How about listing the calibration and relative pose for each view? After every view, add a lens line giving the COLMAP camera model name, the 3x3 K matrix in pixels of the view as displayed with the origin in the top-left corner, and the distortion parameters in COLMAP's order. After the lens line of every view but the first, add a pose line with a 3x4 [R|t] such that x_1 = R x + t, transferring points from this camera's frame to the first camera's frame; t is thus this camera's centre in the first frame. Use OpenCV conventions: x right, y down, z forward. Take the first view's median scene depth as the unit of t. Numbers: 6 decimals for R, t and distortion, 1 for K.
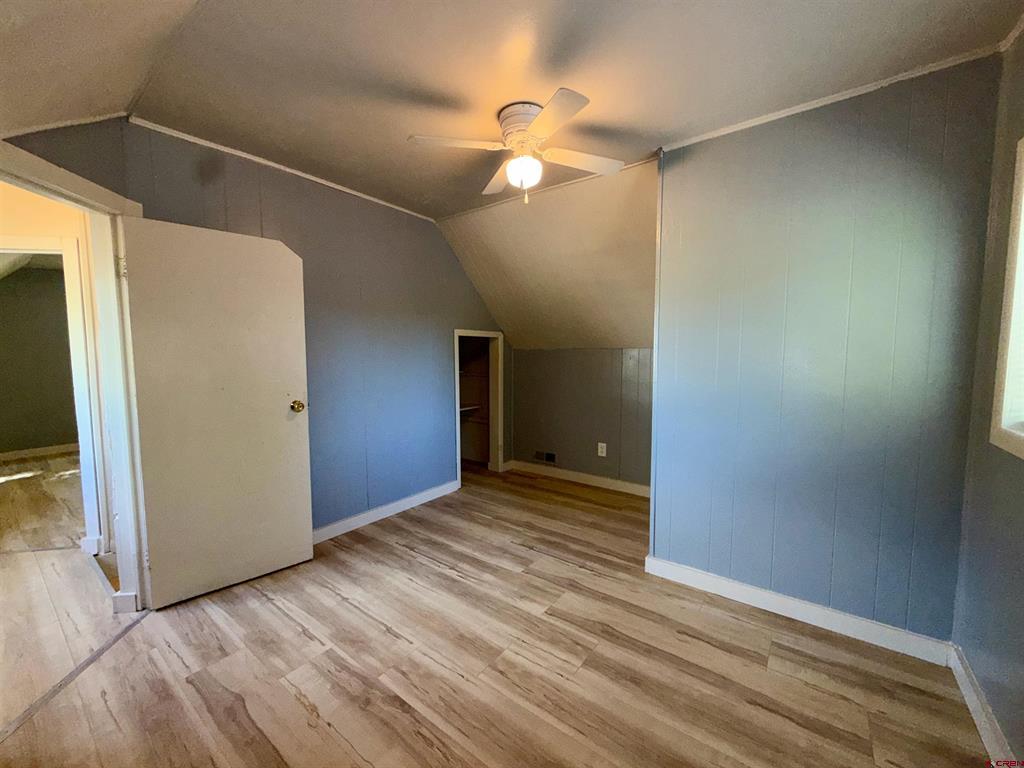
lens RADIAL K [[404.9, 0, 515.3], [0, 404.9, 385.3], [0, 0, 1]] dist [-0.010138, 0.000018]
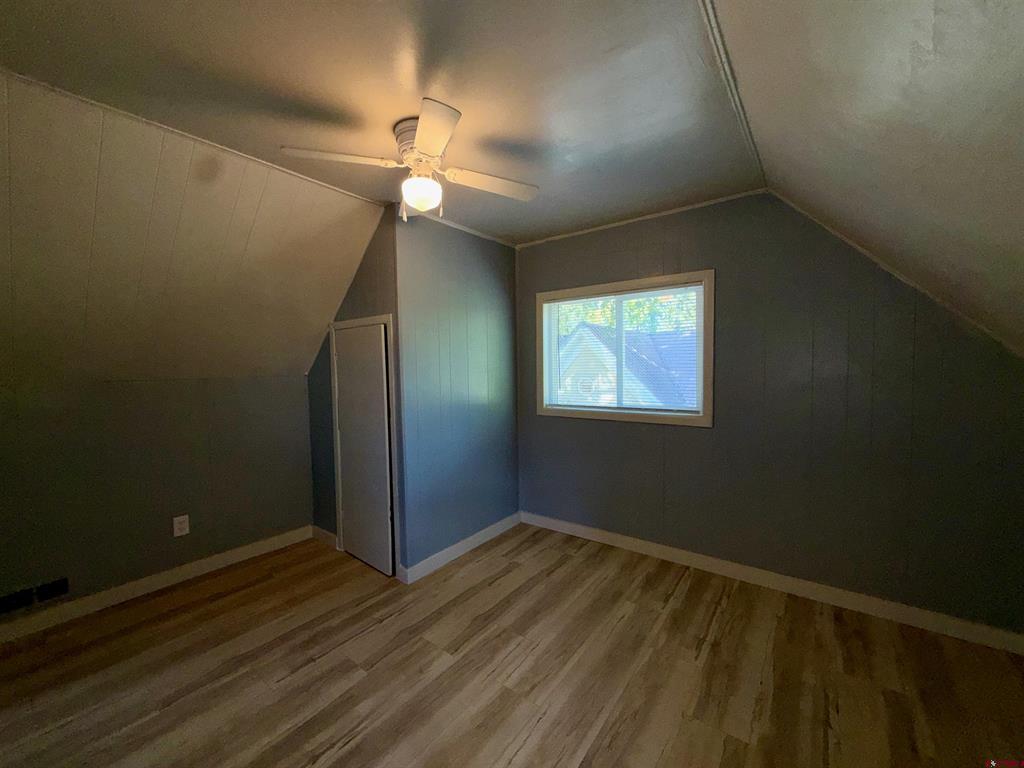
lens RADIAL K [[404.9, 0, 514.9], [0, 404.9, 381.6], [0, 0, 1]] dist [-0.010138, 0.000018]
pose [[0.003740, -0.043255, 0.999057, -0.846275], [0.095620, 0.994502, 0.042700, -0.107885], [-0.995411, 0.095370, 0.007855, 0.772419]]
